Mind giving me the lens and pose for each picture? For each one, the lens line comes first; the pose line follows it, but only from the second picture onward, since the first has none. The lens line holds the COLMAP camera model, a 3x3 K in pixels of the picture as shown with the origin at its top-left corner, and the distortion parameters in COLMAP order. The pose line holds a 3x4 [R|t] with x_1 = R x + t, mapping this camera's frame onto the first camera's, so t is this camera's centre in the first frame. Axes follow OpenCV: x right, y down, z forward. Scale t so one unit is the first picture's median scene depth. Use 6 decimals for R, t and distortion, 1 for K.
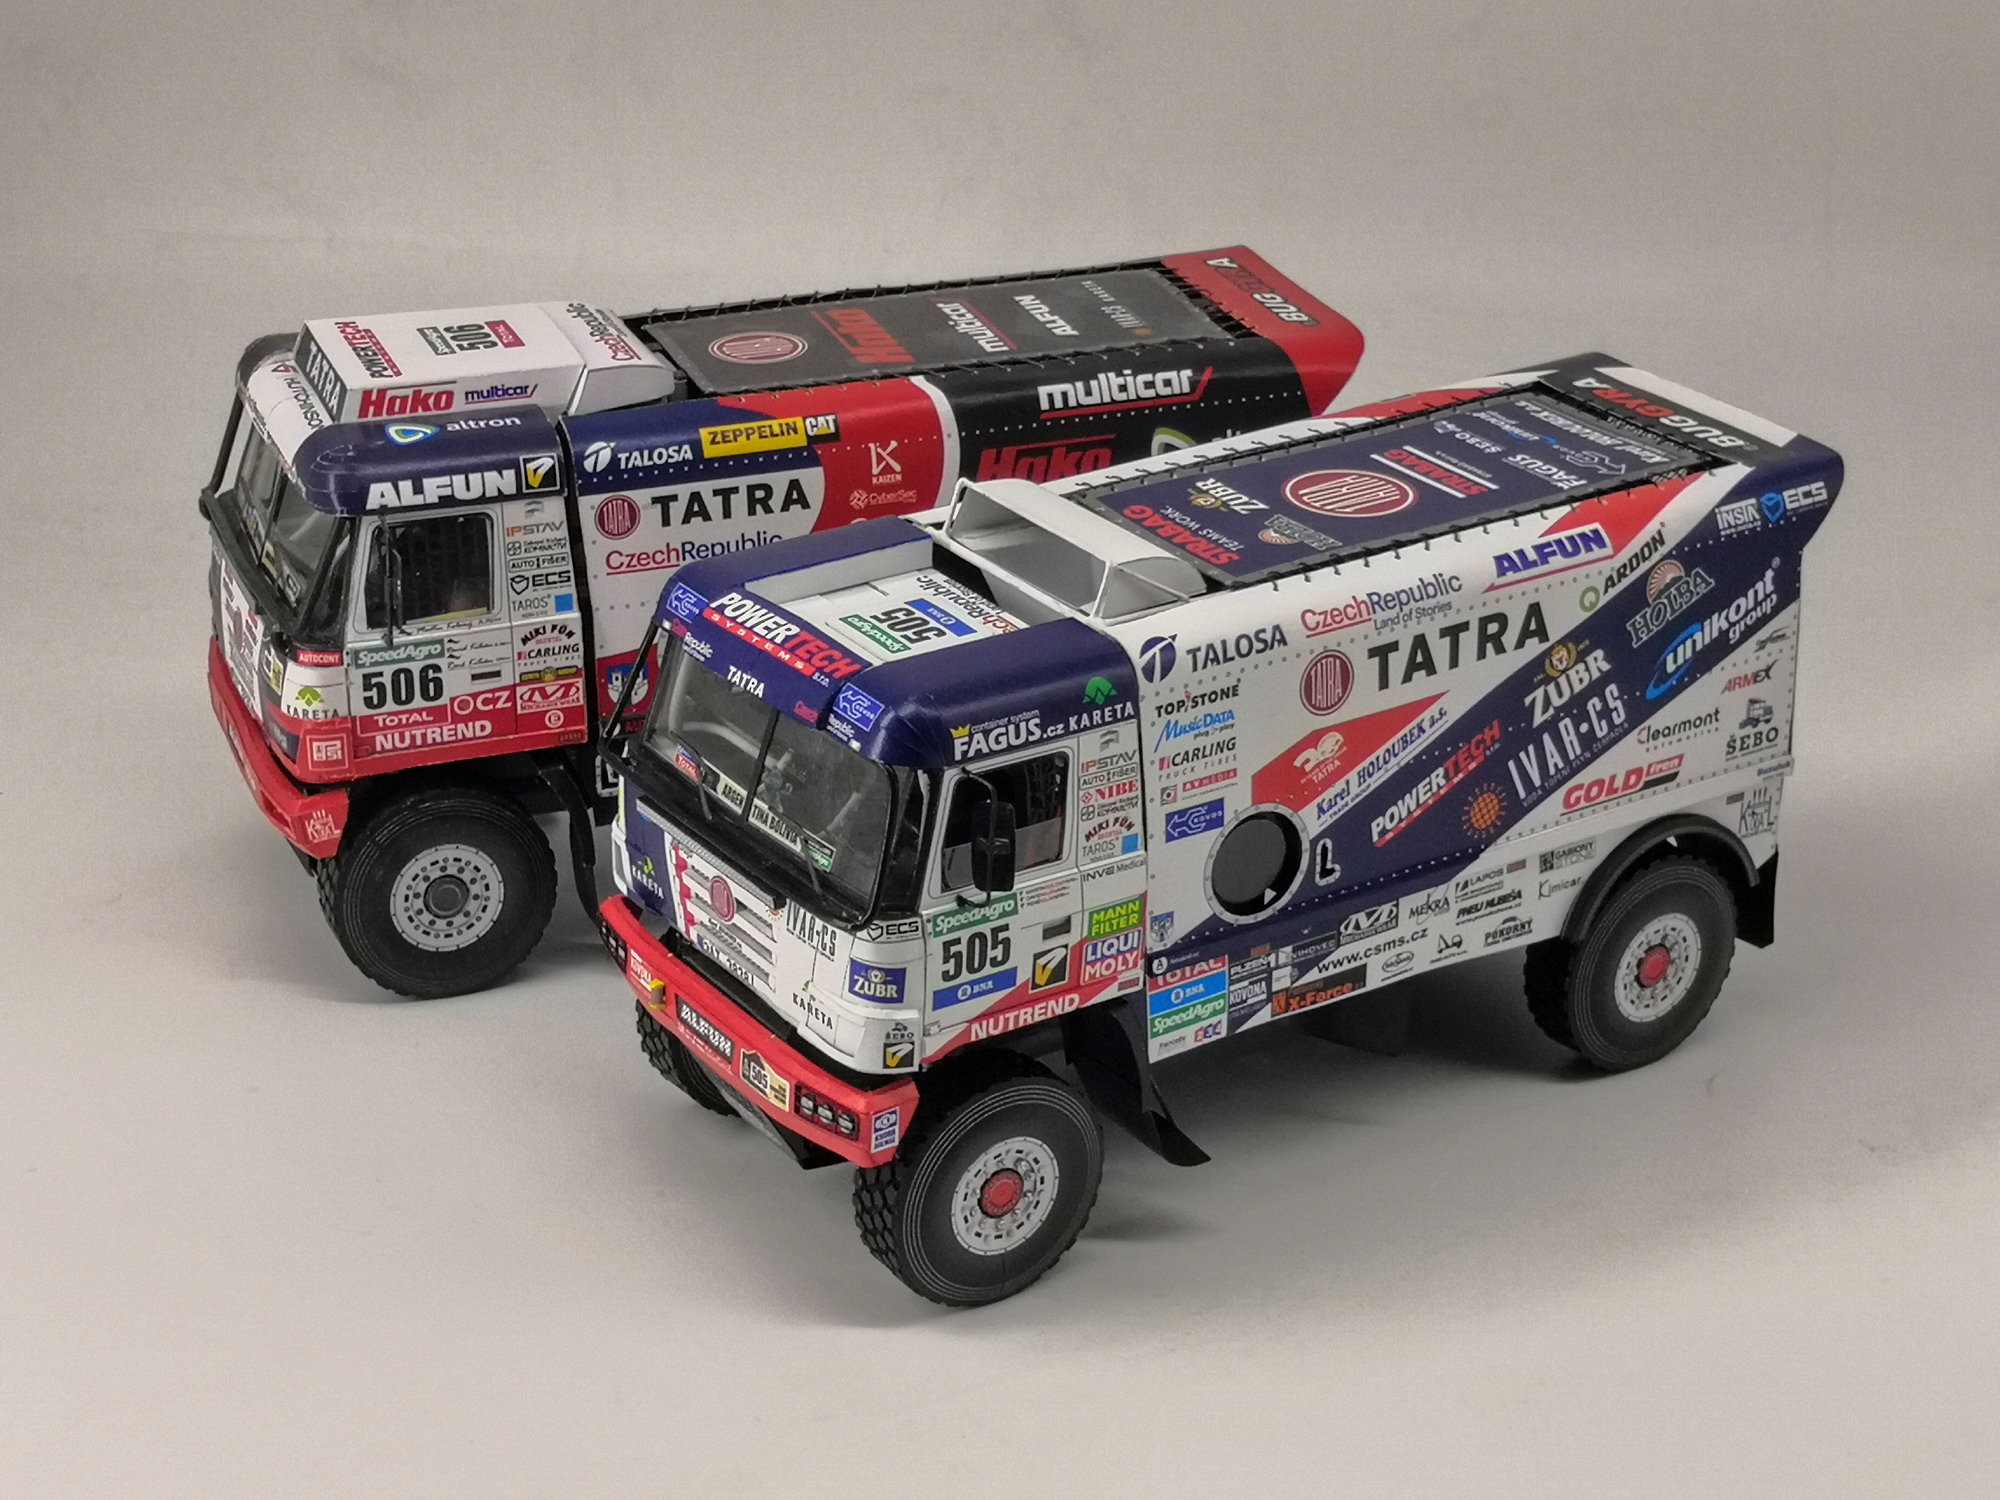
lens RADIAL K [[4332.6, 0, 1000.0], [0, 4332.6, 750.0], [0, 0, 1]] dist [0.227682, -0.214297]
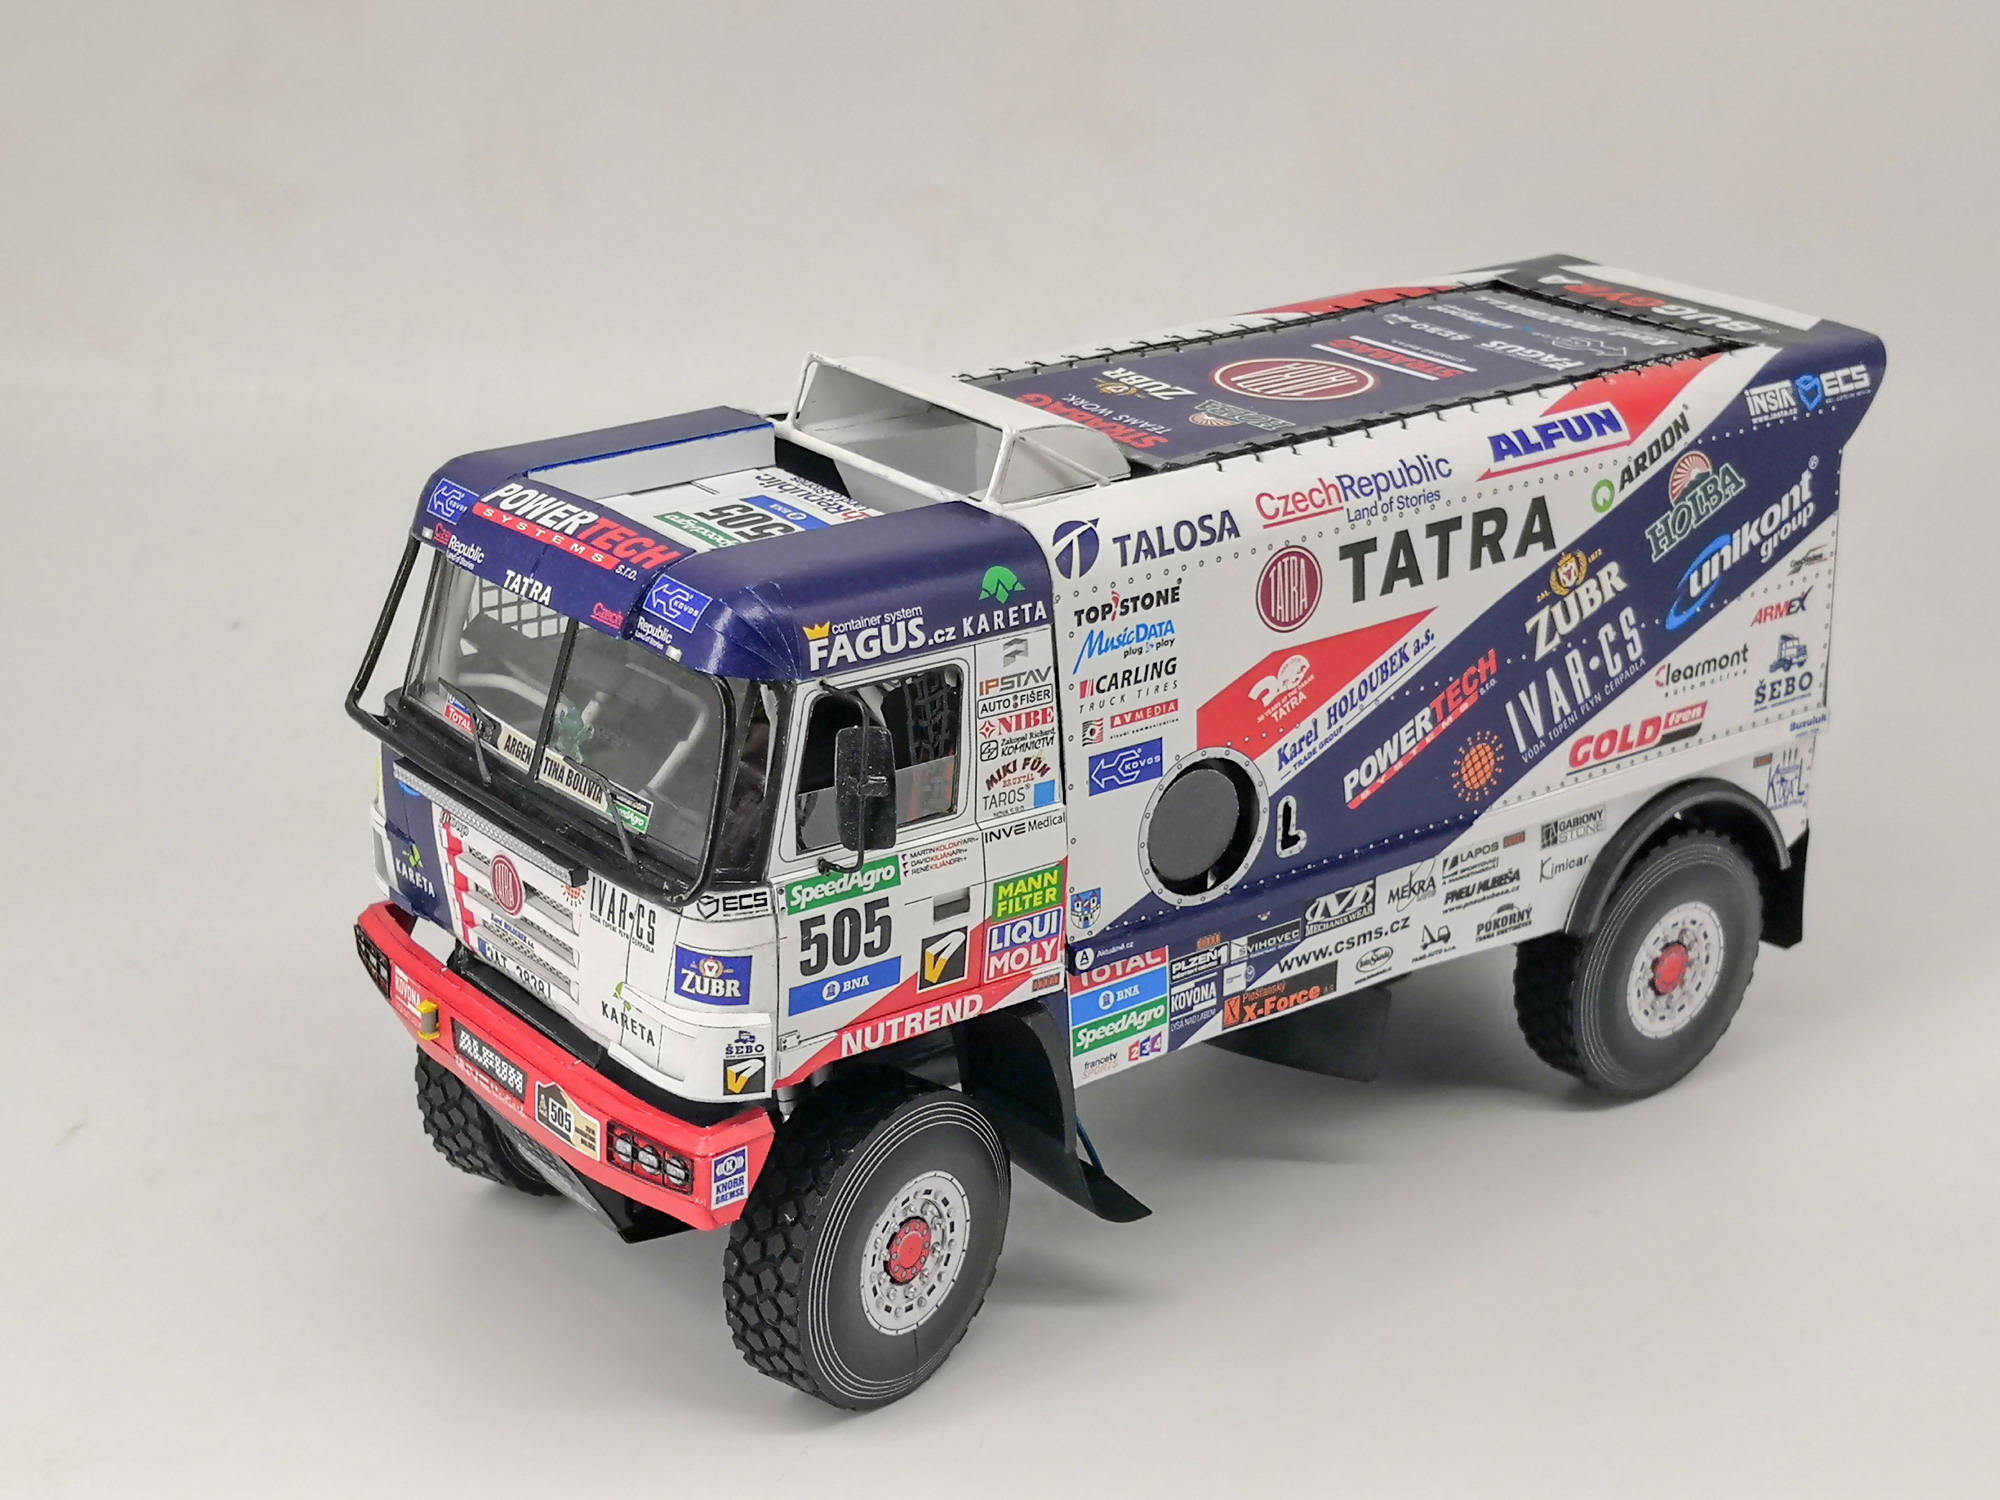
lens RADIAL K [[3184.4, 0, 988.8], [0, 3184.4, 871.0], [0, 0, 1]] dist [0.263858, -1.256247]
pose [[0.998579, -0.024525, 0.047312, -0.006281], [0.026259, 0.998993, -0.036388, 0.053534], [-0.046372, 0.037579, 0.998217, 0.431037]]
